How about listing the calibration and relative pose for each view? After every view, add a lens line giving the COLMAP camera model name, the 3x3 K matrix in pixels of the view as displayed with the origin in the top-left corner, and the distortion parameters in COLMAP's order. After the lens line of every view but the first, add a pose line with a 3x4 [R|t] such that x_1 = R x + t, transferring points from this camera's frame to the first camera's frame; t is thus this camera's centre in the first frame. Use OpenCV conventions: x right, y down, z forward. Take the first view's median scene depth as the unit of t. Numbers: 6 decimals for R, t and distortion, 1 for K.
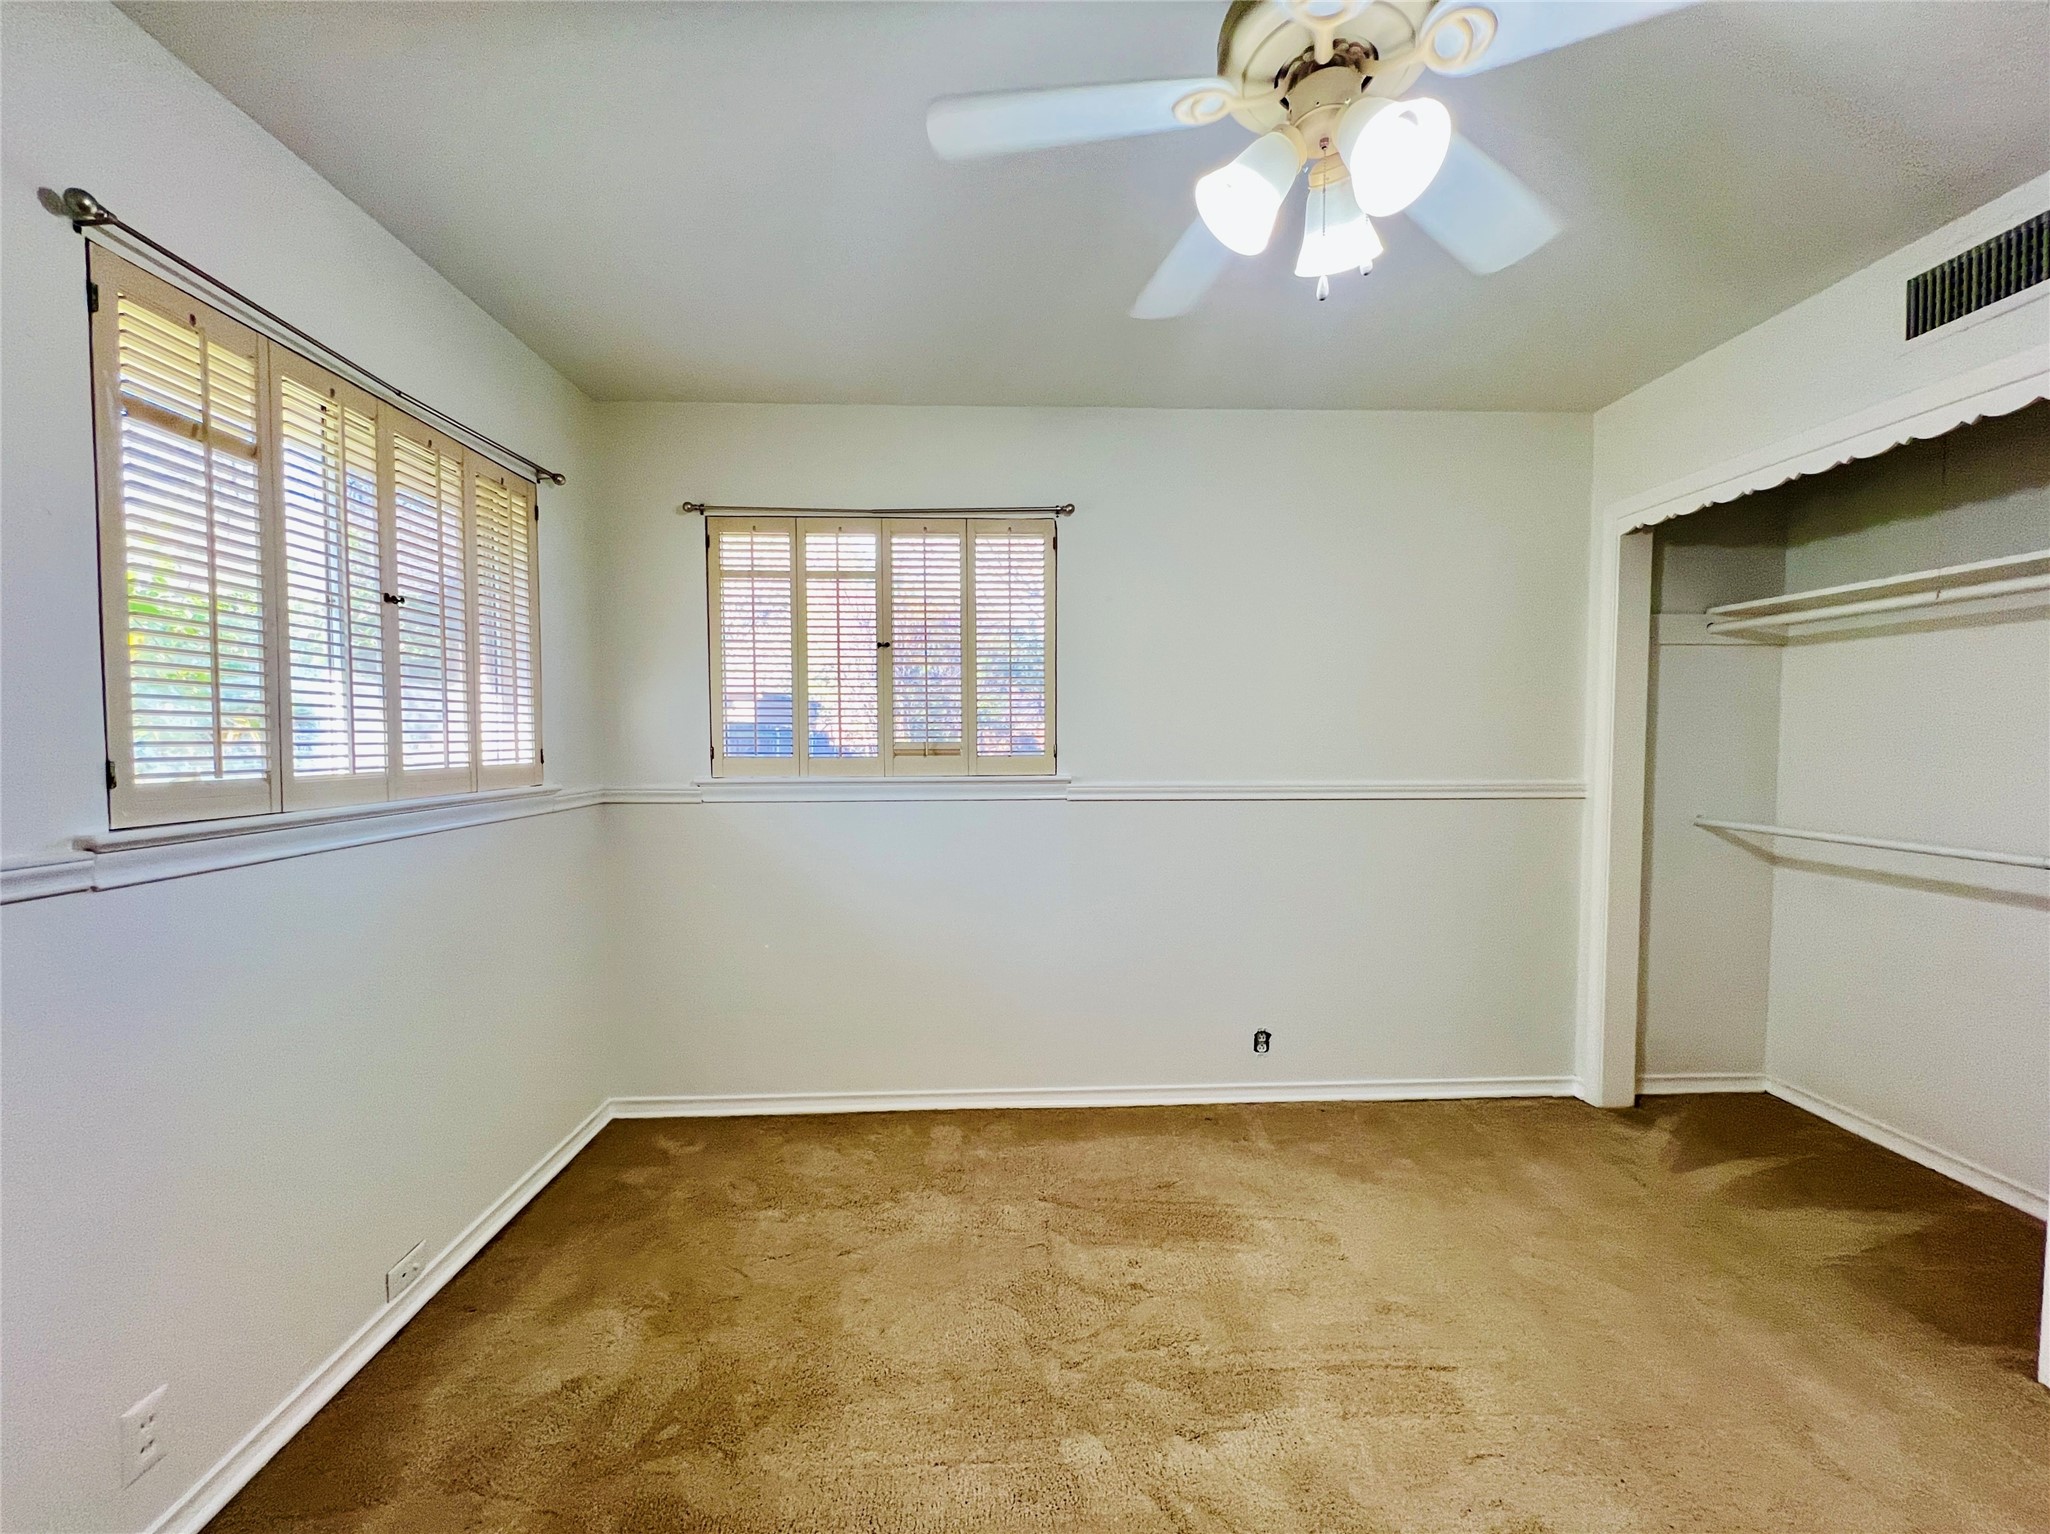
lens RADIAL K [[826.3, 0, 1027.9], [0, 826.3, 769.4], [0, 0, 1]] dist [-0.000192, 0.000208]
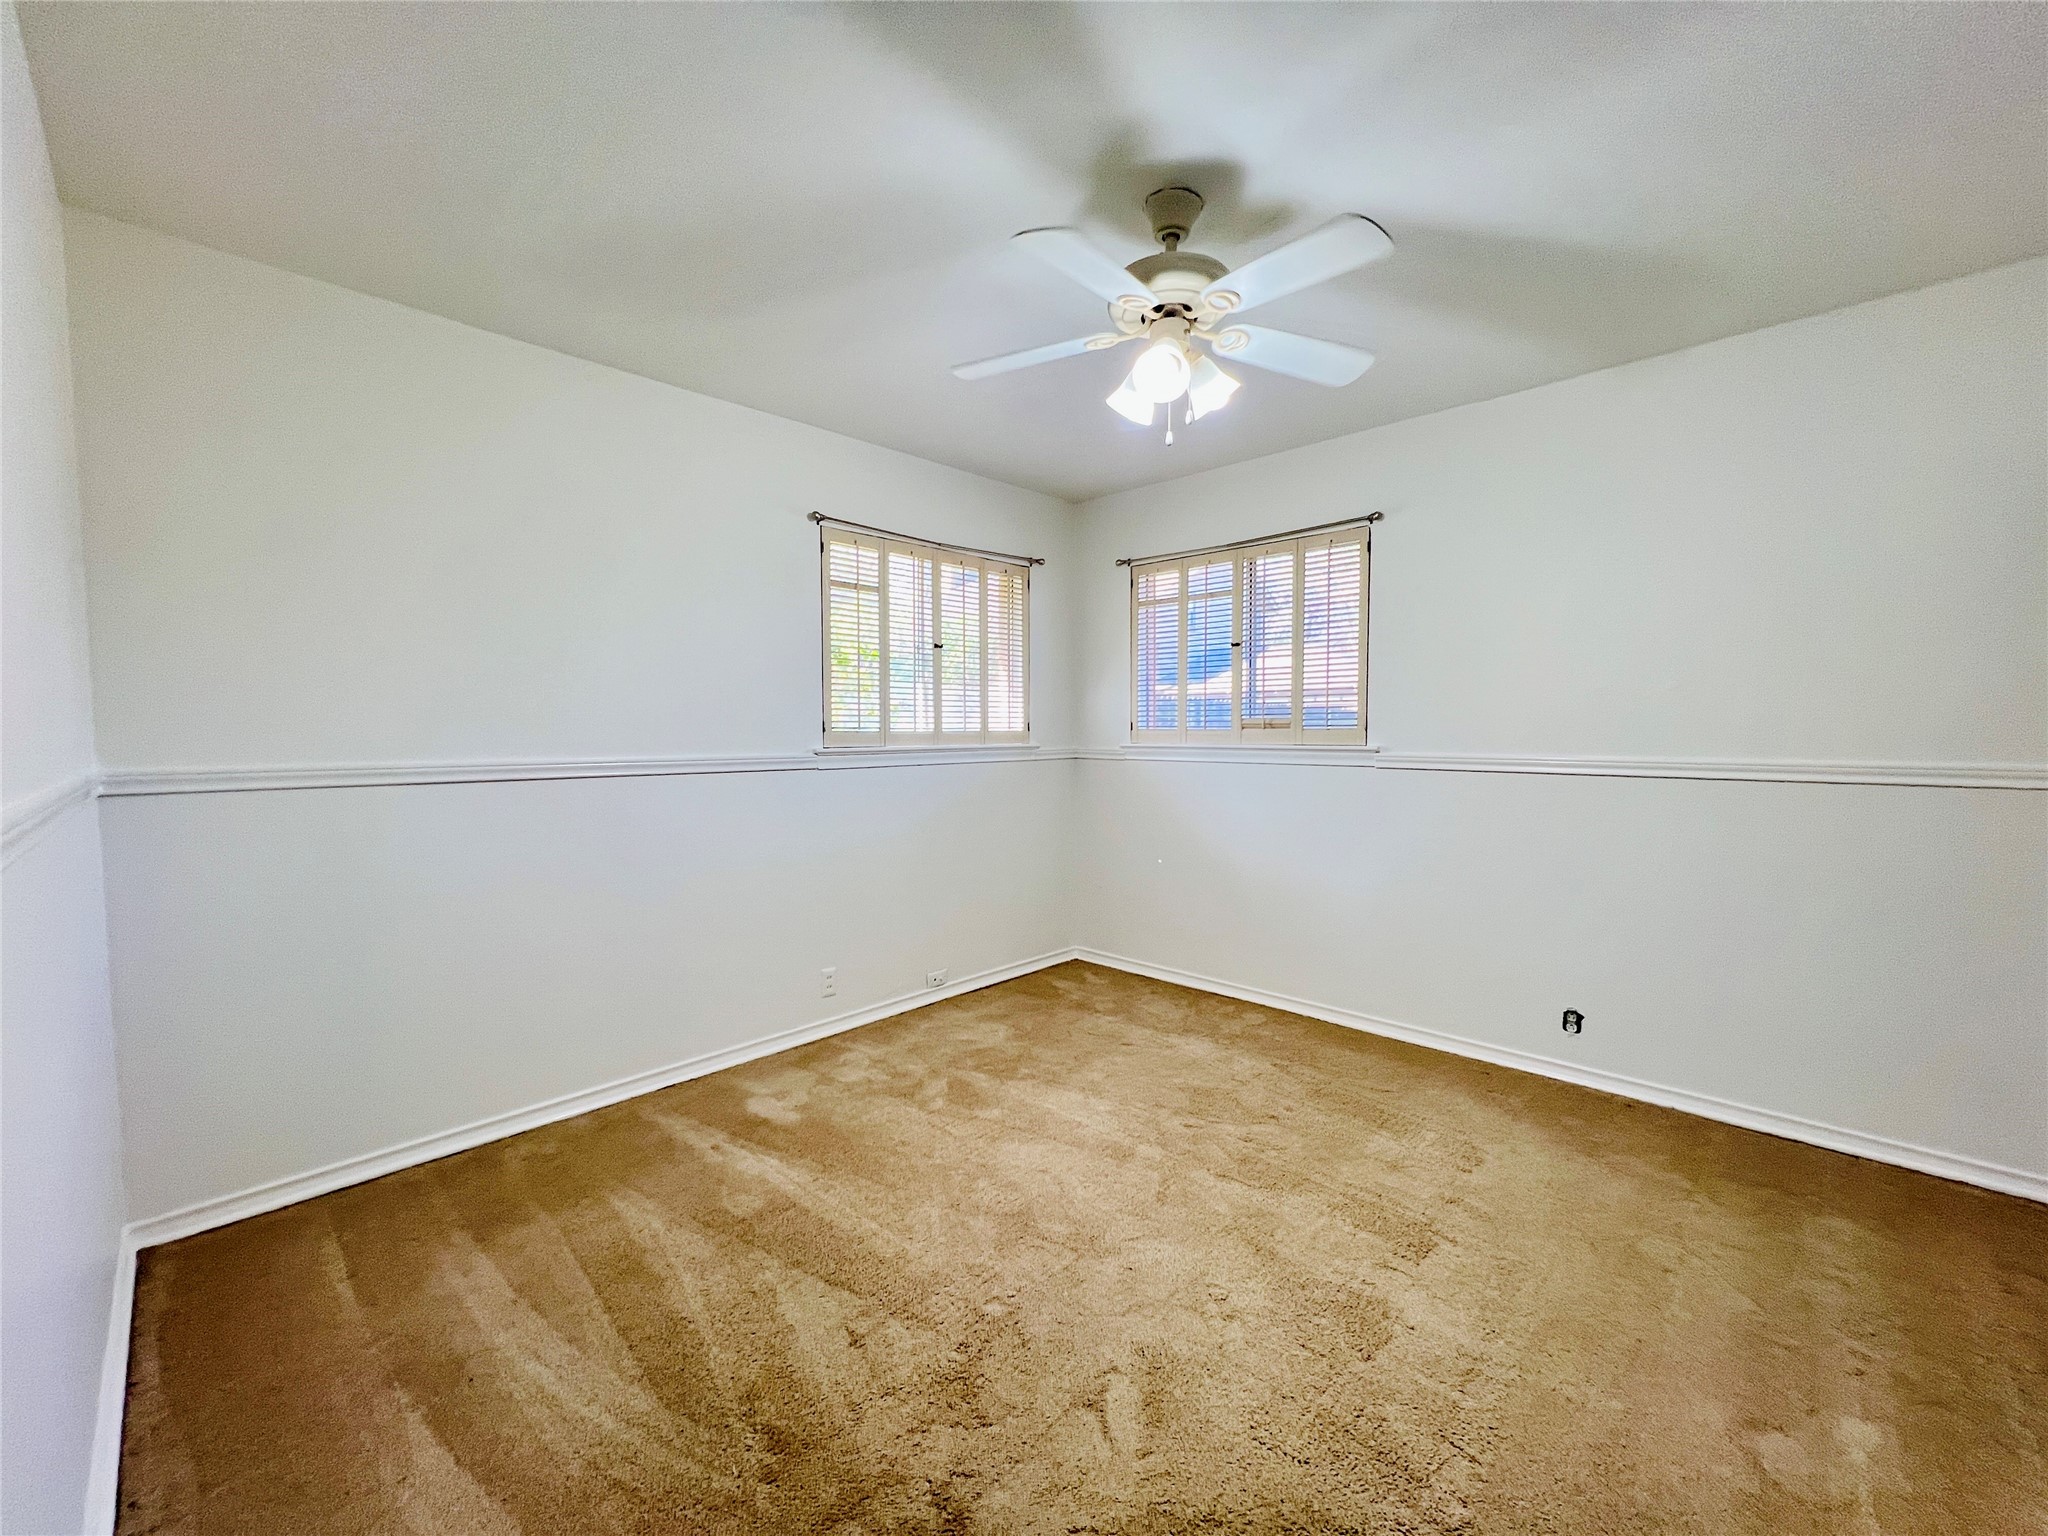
lens RADIAL K [[828.6, 0, 1023.1], [0, 828.6, 776.5], [0, 0, 1]] dist [-0.002158, -0.000184]
pose [[0.684177, 0.044732, -0.727943, 0.707703], [-0.029546, 0.998998, 0.033618, 0.032134], [0.728717, -0.001493, 0.684813, -0.195520]]
